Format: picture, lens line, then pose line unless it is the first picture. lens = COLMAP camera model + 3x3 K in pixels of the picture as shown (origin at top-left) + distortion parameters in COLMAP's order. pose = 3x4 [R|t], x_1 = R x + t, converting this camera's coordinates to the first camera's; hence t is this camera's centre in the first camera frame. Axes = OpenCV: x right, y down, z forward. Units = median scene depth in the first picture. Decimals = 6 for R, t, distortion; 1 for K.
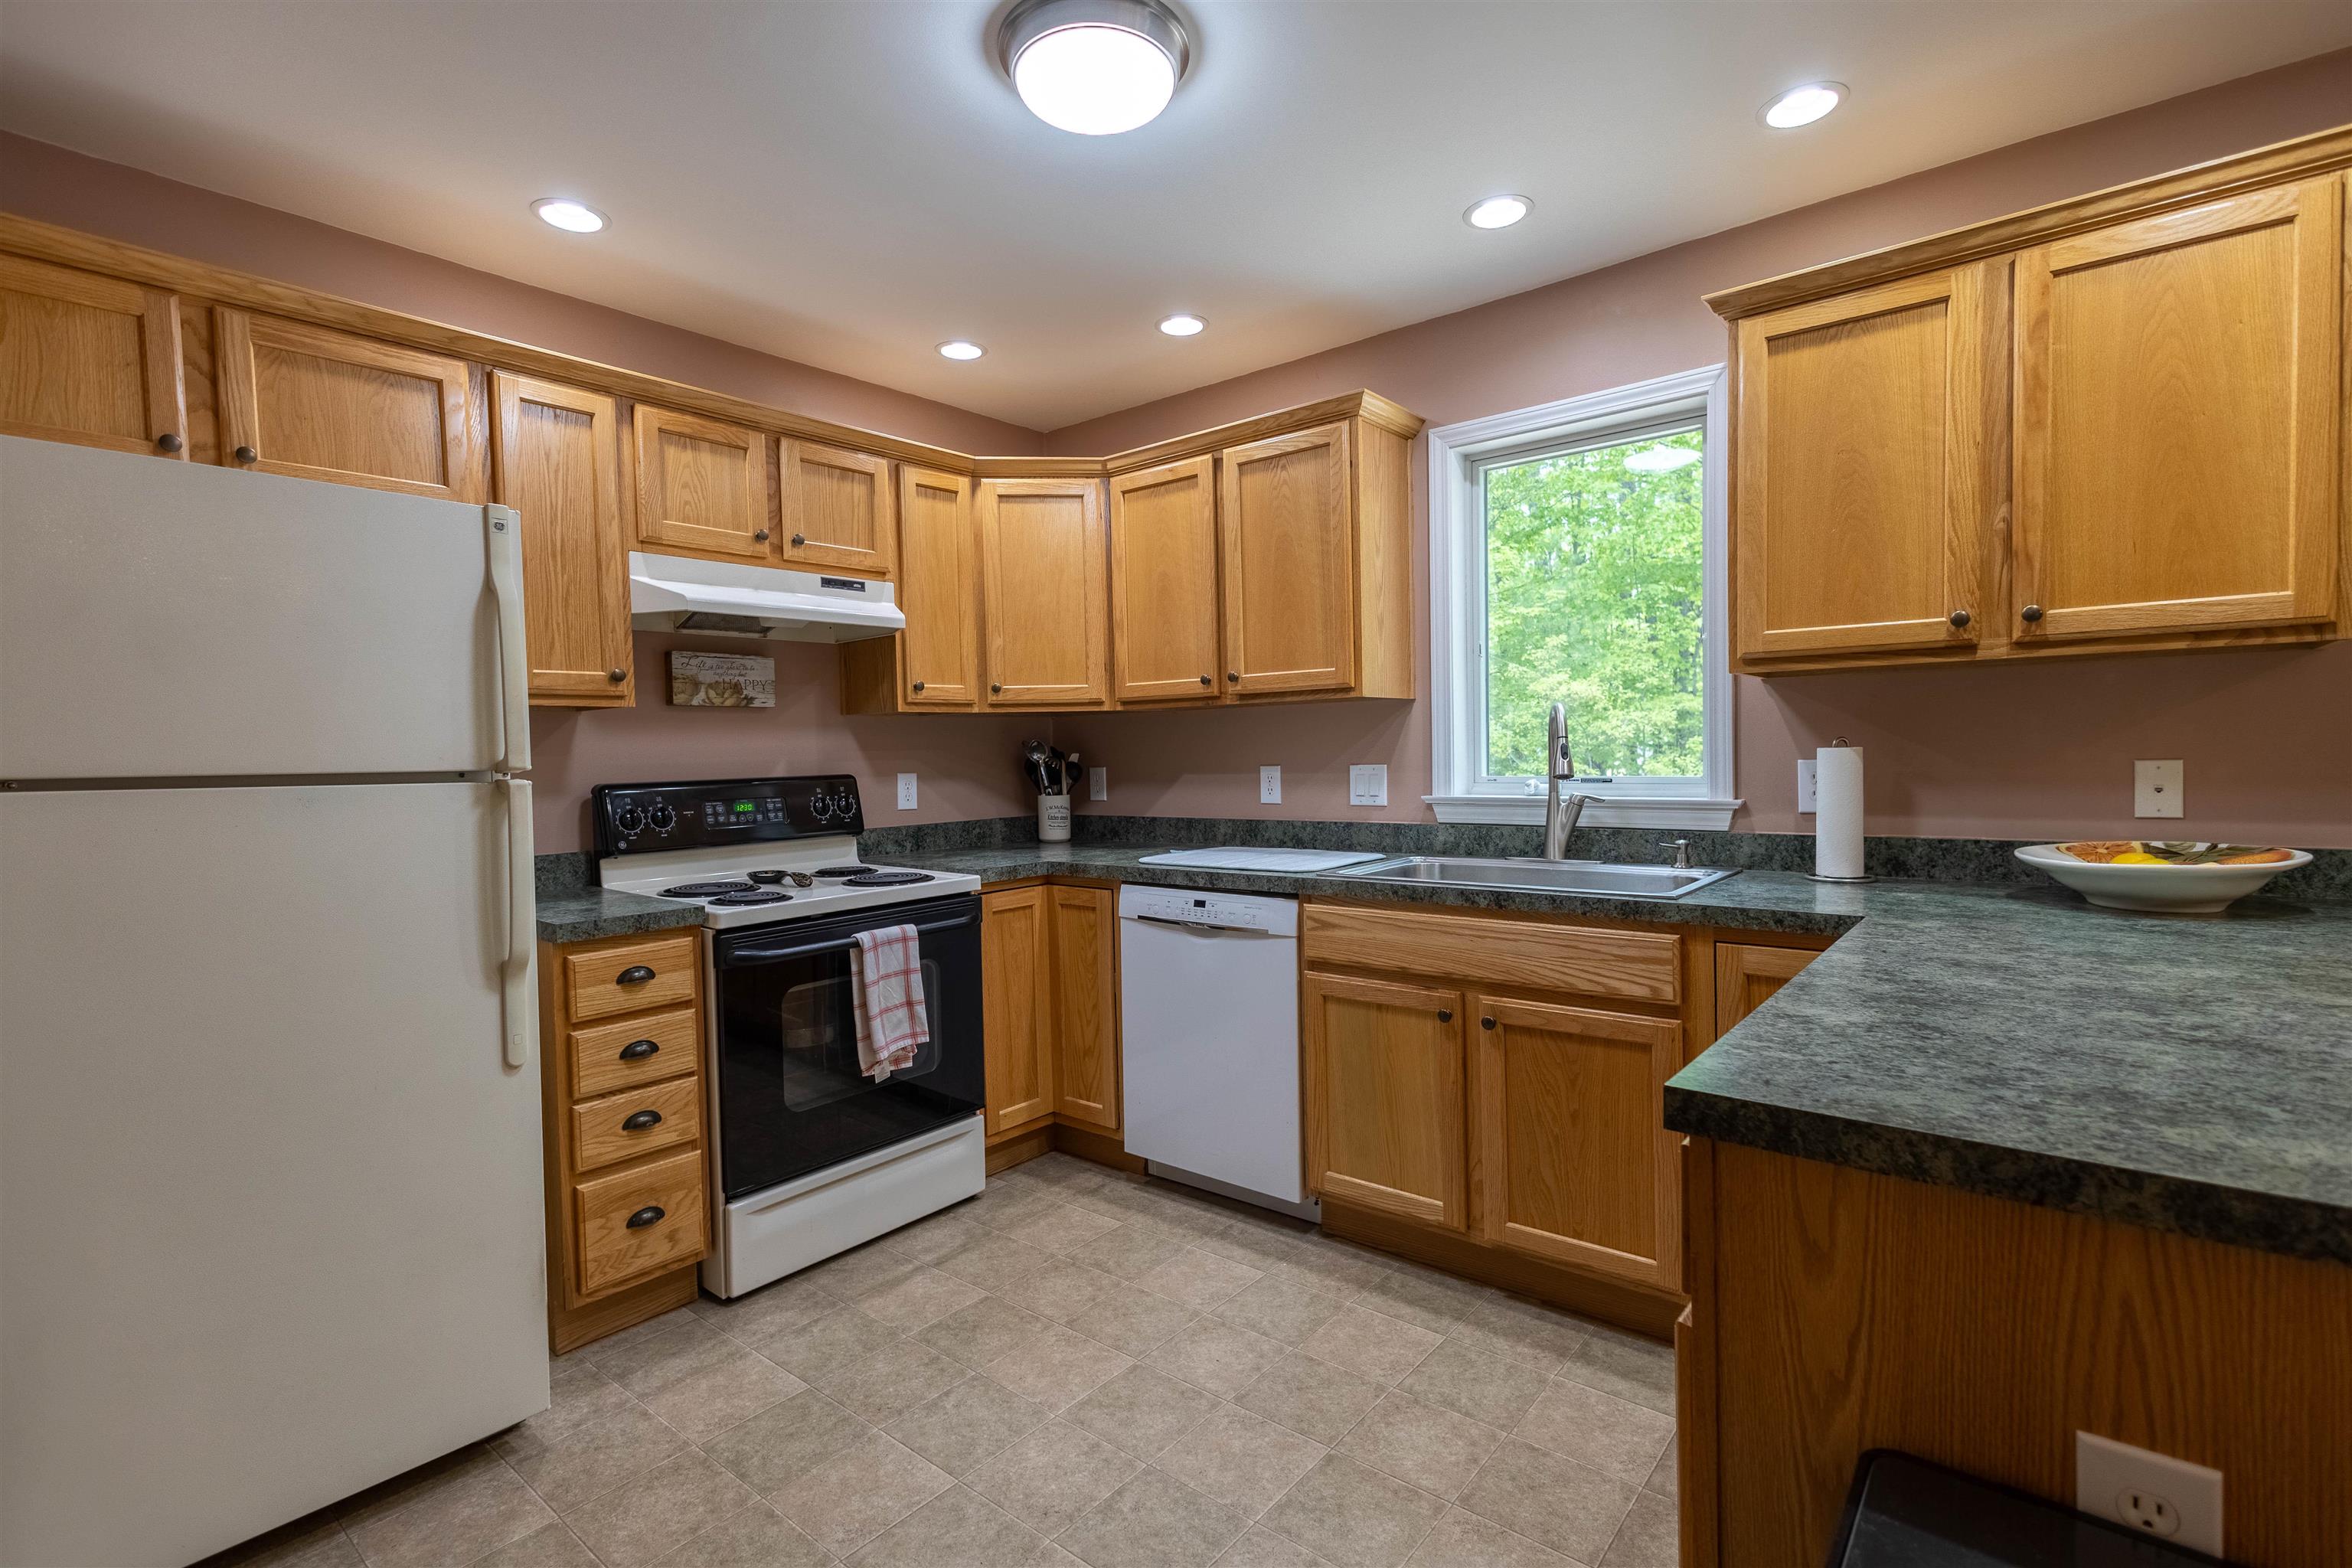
lens RADIAL K [[1076.7, 0, 1178.0], [0, 1076.7, 785.2], [0, 0, 1]] dist [0.013005, -0.002804]
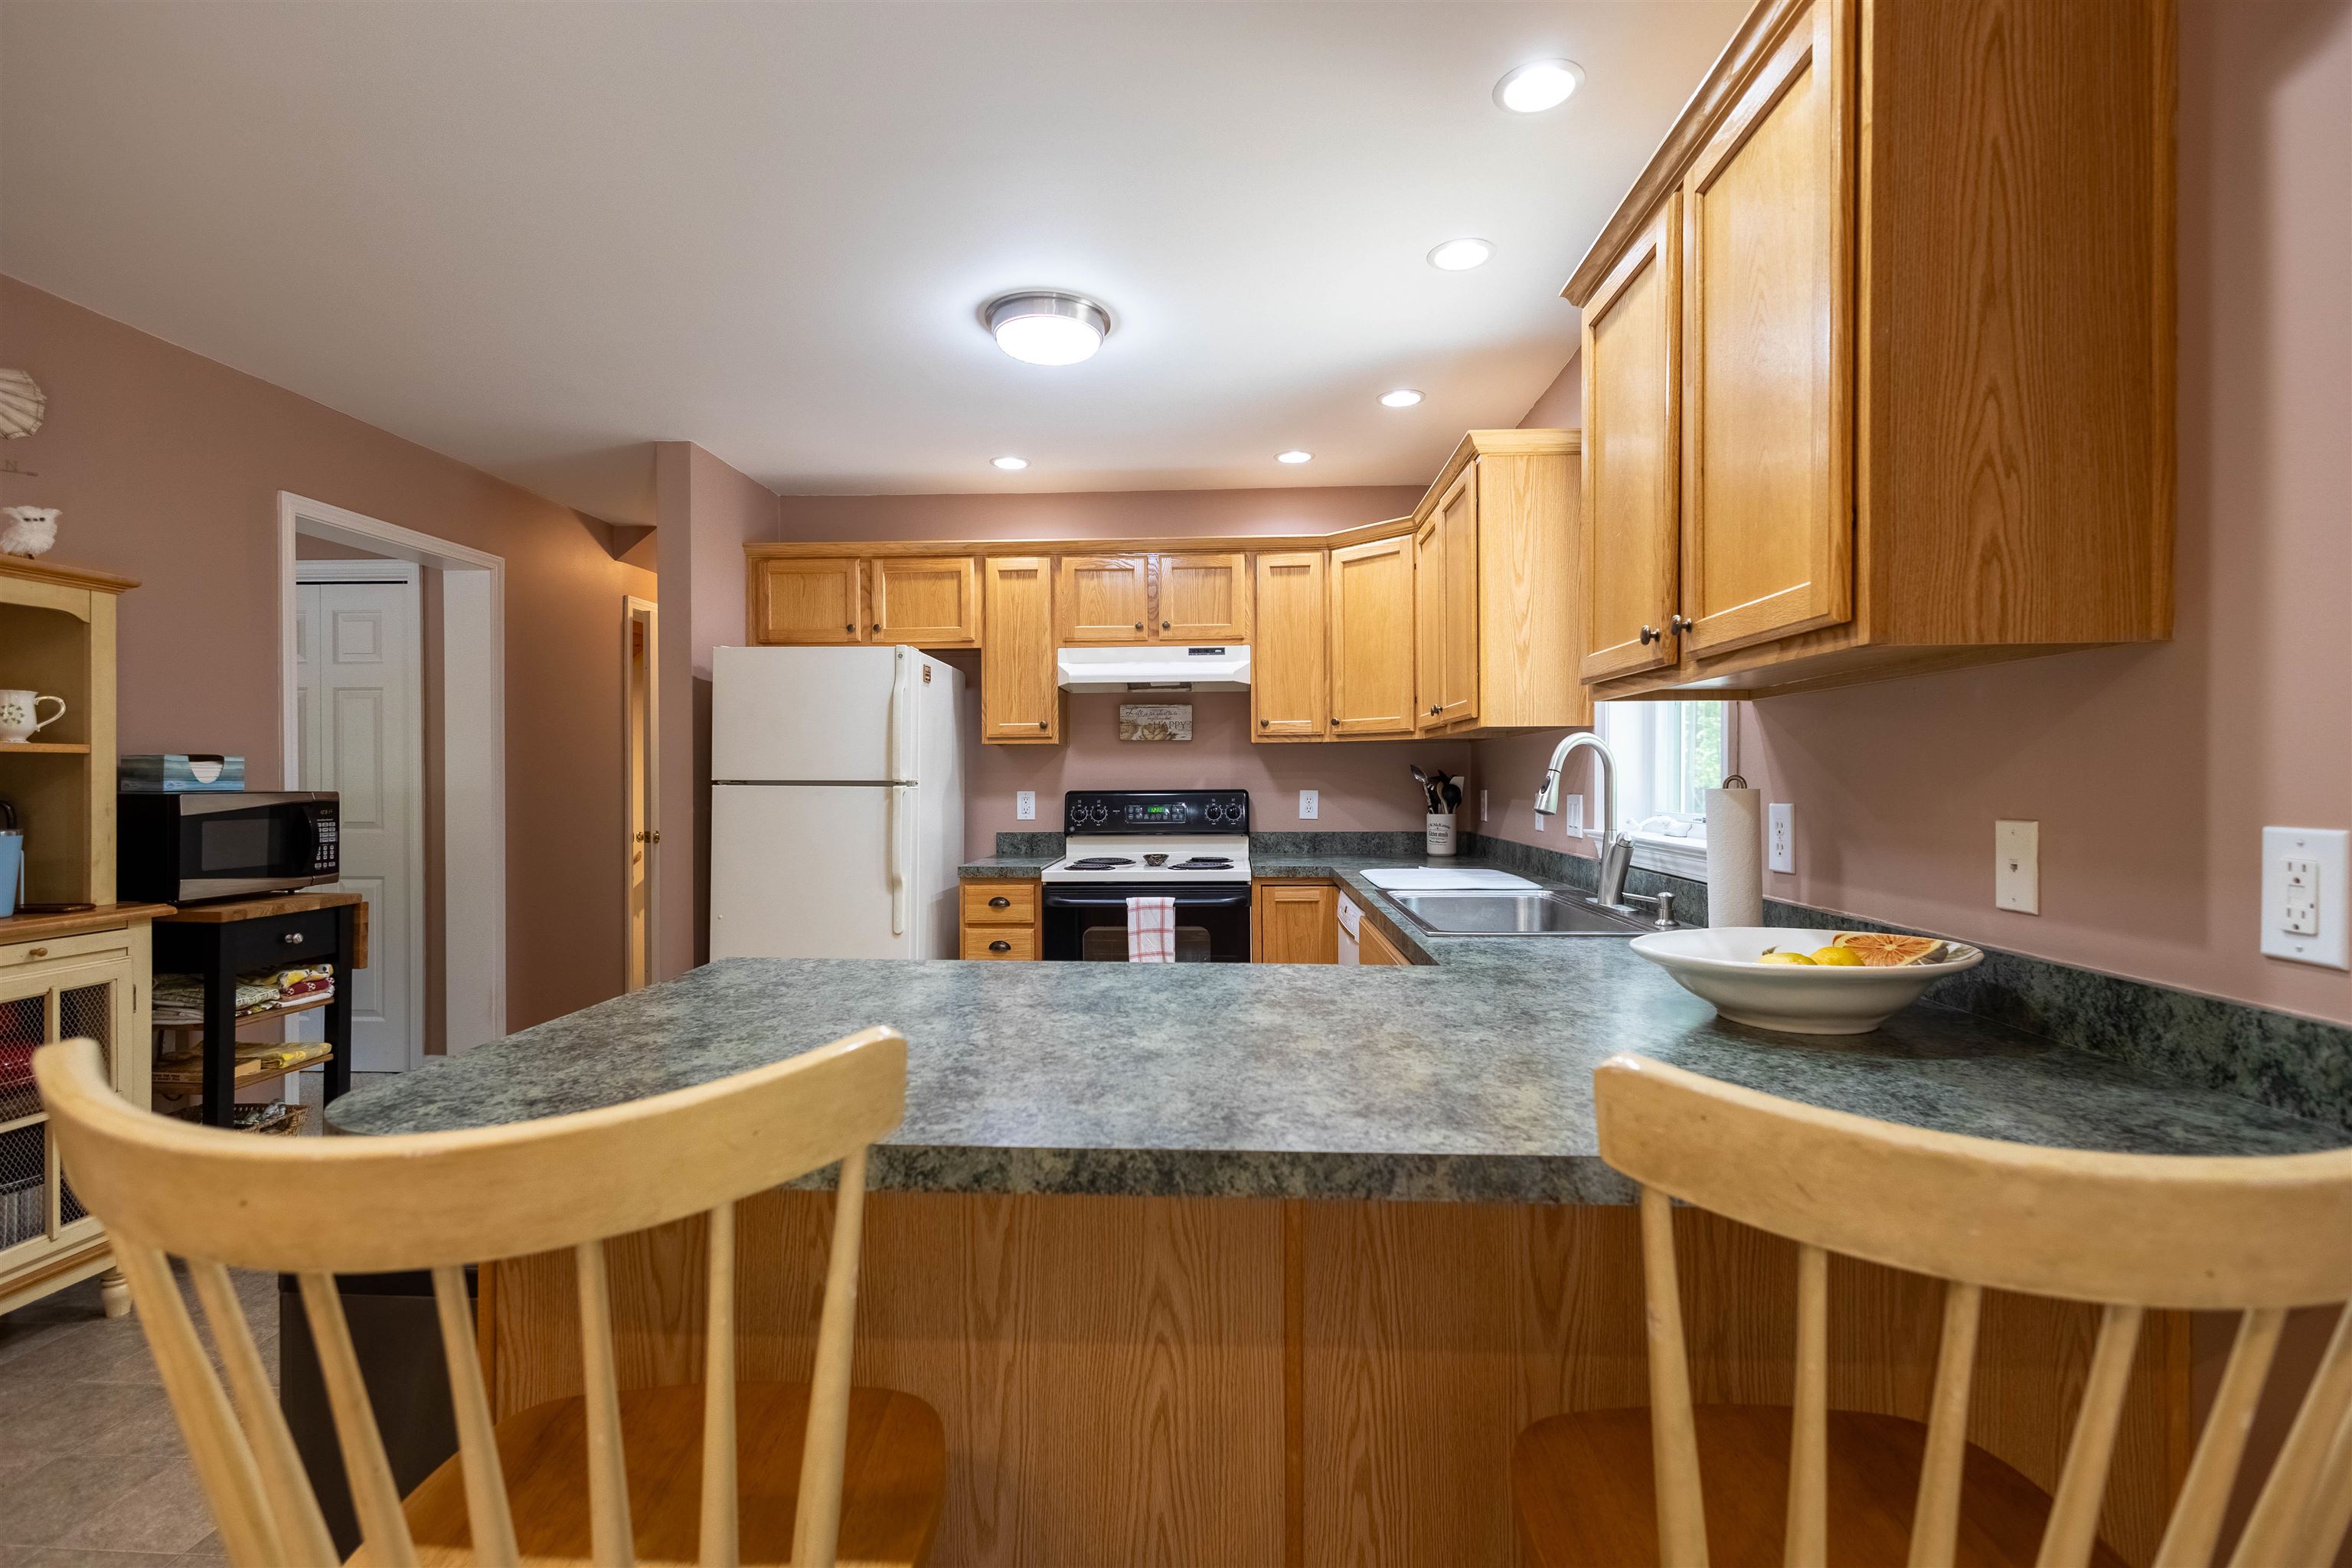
lens RADIAL K [[1076.7, 0, 1178.0], [0, 1076.7, 785.2], [0, 0, 1]] dist [0.013005, -0.002804]
pose [[0.597983, 0.025210, -0.801112, 0.815734], [-0.035560, 0.999356, 0.004905, -0.021749], [0.800720, 0.025555, 0.598494, 0.159645]]
